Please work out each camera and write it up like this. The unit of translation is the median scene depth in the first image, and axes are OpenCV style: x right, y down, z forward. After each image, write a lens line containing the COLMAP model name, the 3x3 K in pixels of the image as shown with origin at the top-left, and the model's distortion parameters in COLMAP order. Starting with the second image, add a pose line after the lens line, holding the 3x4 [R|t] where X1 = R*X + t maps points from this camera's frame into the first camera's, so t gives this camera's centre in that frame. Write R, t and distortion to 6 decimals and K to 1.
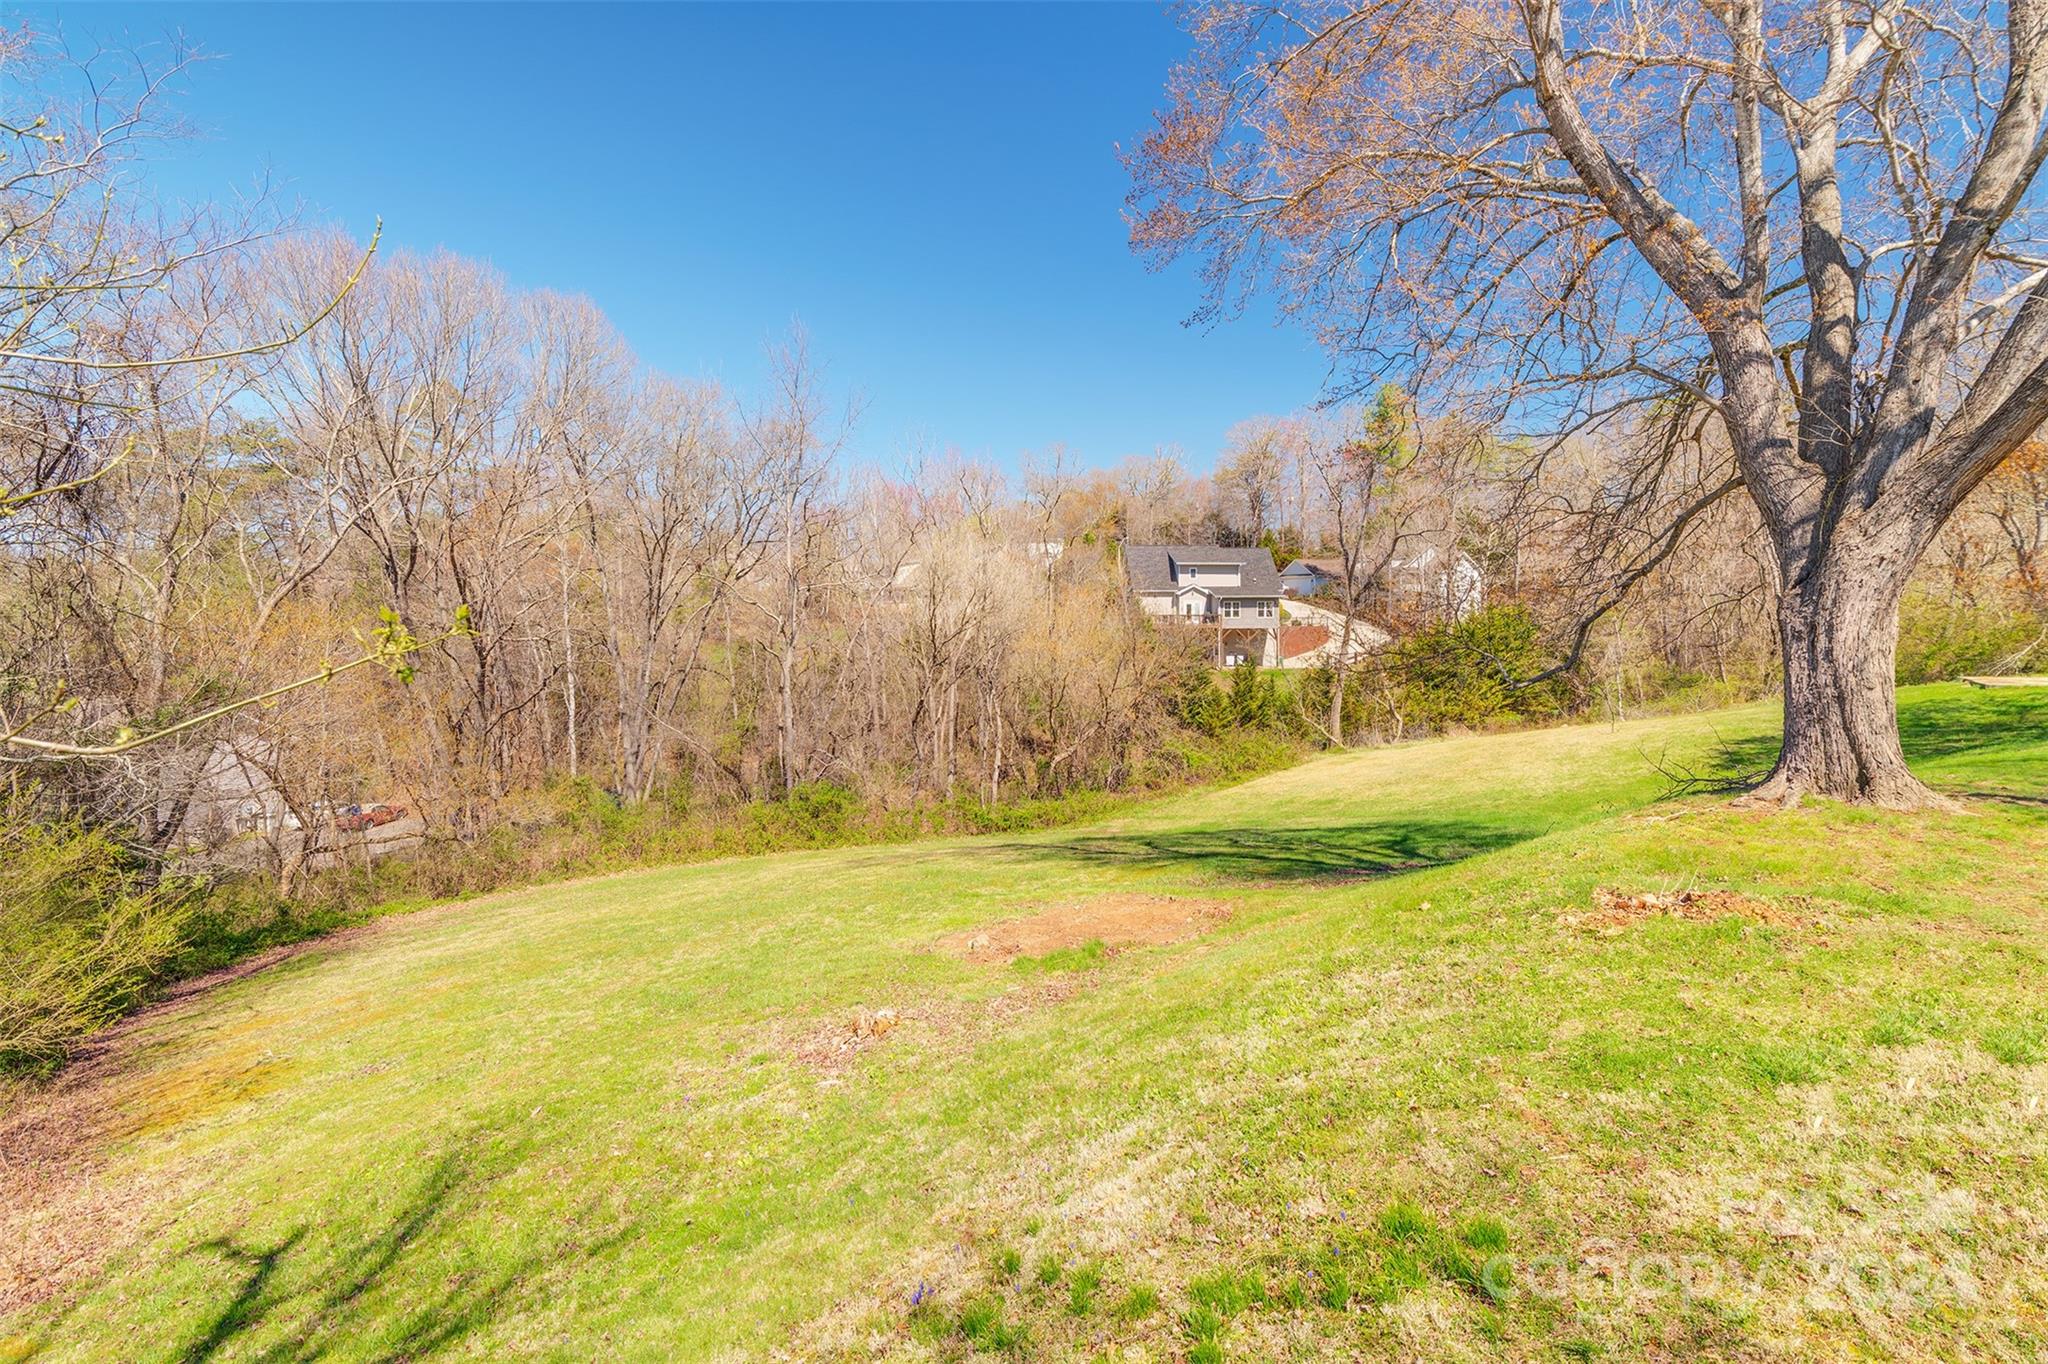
lens RADIAL K [[984.3, 0, 1024.0], [0, 984.3, 682.0], [0, 0, 1]] dist [-0.000856, -0.000540]
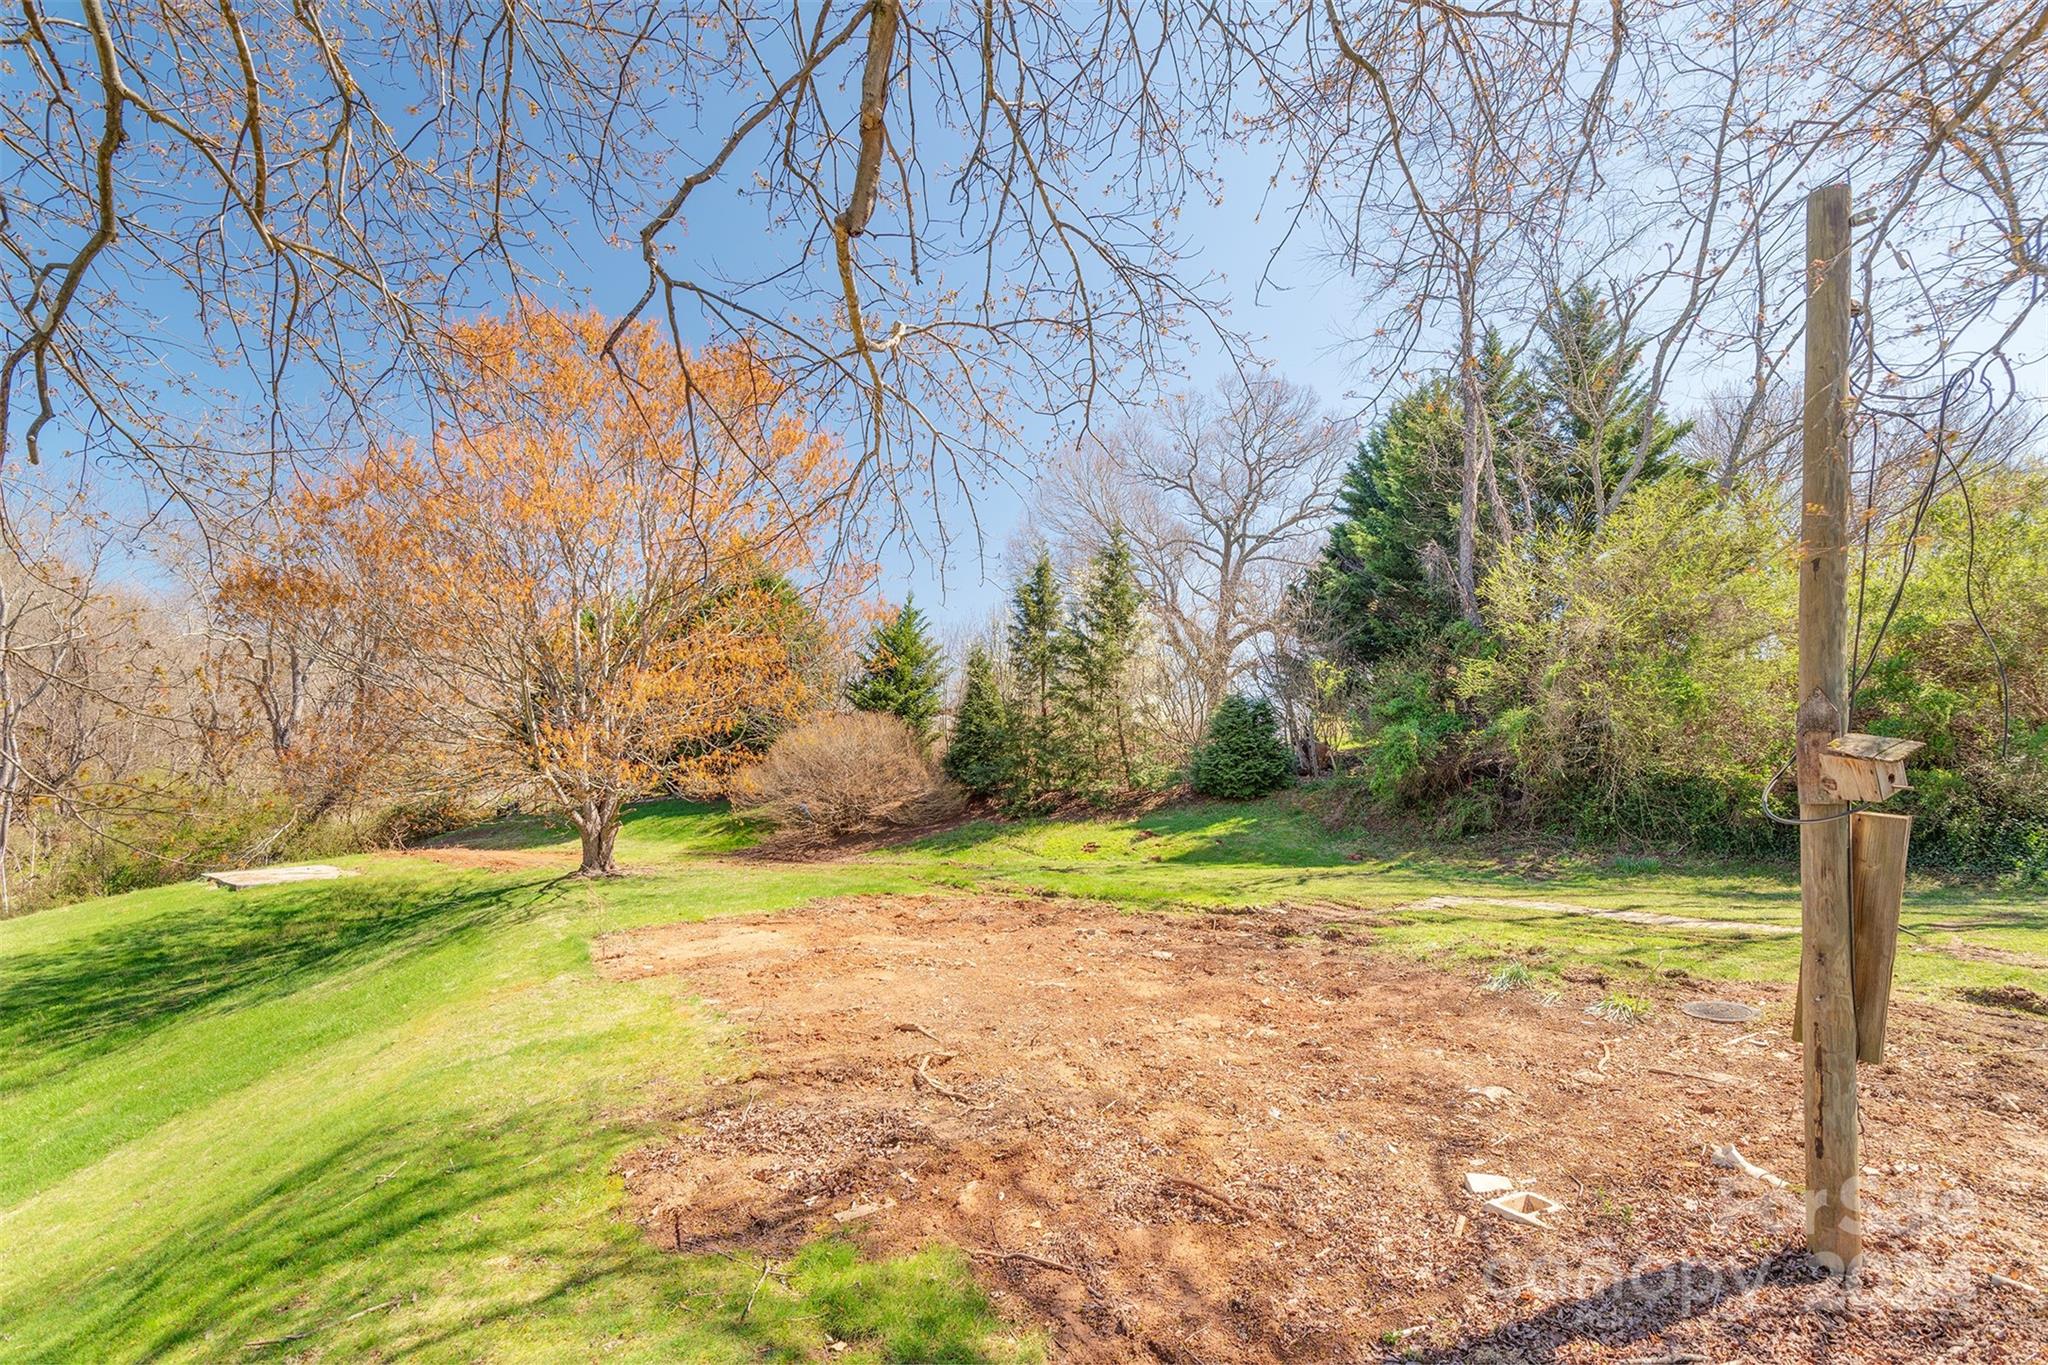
lens RADIAL K [[984.3, 0, 1024.0], [0, 984.3, 682.5], [0, 0, 1]] dist [-0.000856, -0.000540]
pose [[0.116696, 0.139767, 0.983284, 0.292823], [0.042967, 0.988411, -0.145595, -0.015959], [-0.992238, 0.059239, 0.109338, 0.317071]]
